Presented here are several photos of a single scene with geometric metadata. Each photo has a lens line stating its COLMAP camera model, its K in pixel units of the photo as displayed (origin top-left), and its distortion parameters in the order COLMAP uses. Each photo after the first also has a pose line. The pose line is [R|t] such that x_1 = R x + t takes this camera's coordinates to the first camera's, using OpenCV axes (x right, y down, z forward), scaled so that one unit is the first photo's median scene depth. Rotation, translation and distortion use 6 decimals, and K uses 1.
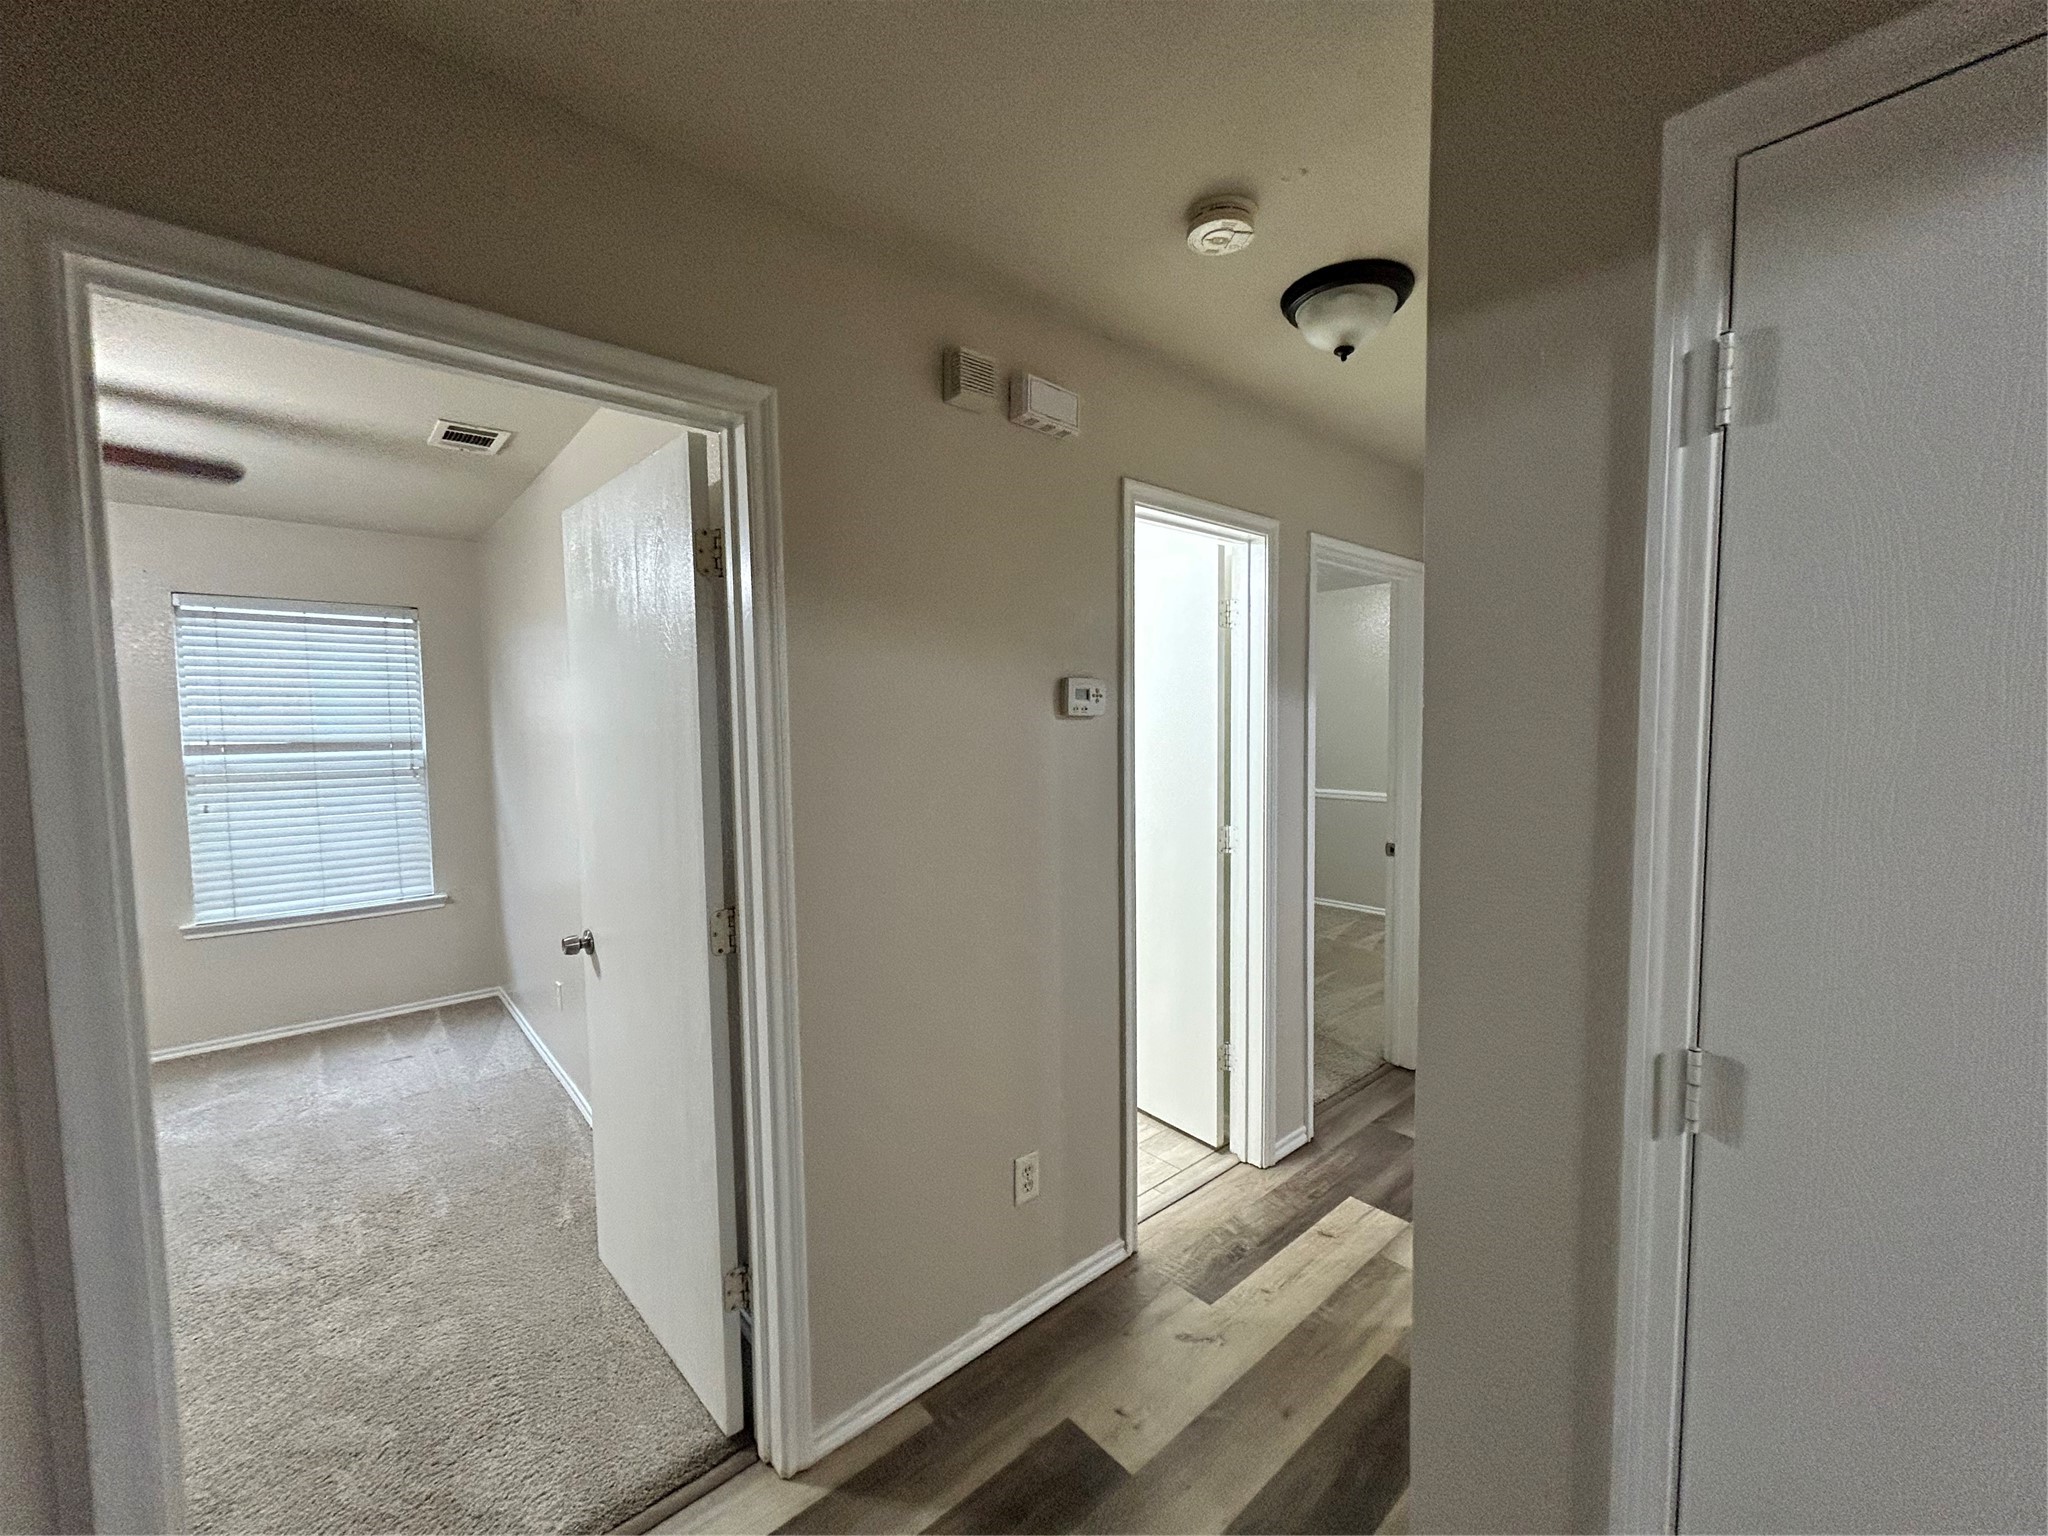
lens RADIAL K [[823.4, 0, 1027.3], [0, 823.4, 773.7], [0, 0, 1]] dist [-0.004193, 0.002959]
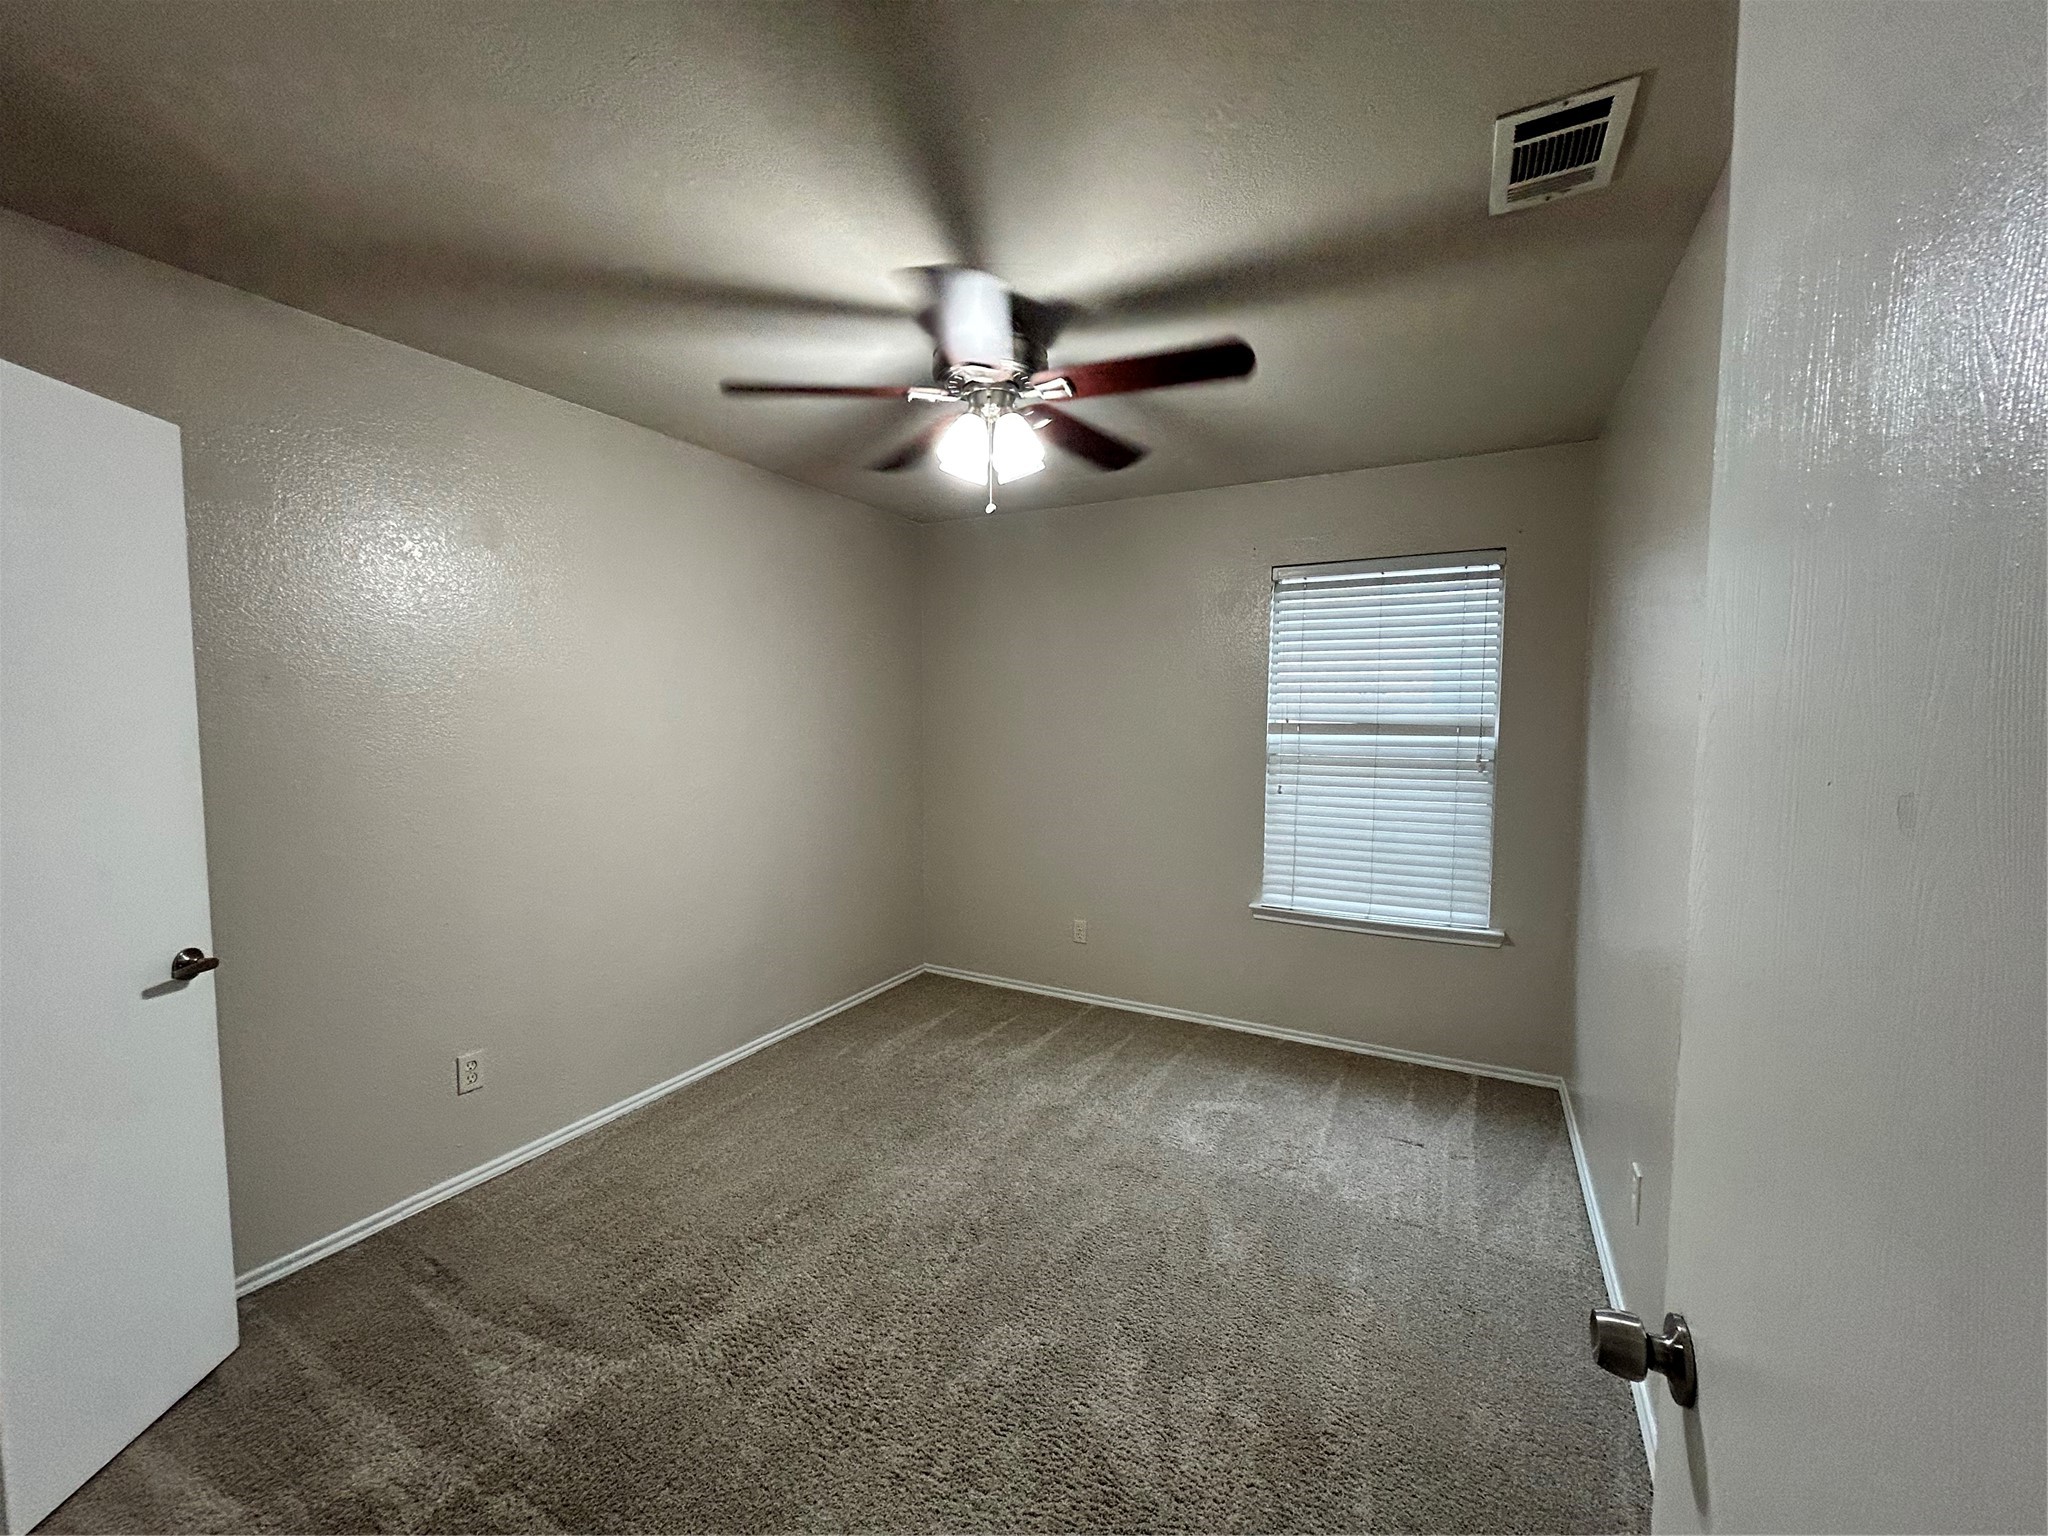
lens RADIAL K [[823.4, 0, 1027.3], [0, 823.4, 773.7], [0, 0, 1]] dist [-0.004193, 0.002959]
pose [[0.350838, 0.077526, -0.933222, -0.198196], [-0.070107, 0.995945, 0.056380, -0.009159], [0.933808, 0.045646, 0.354850, 0.371536]]
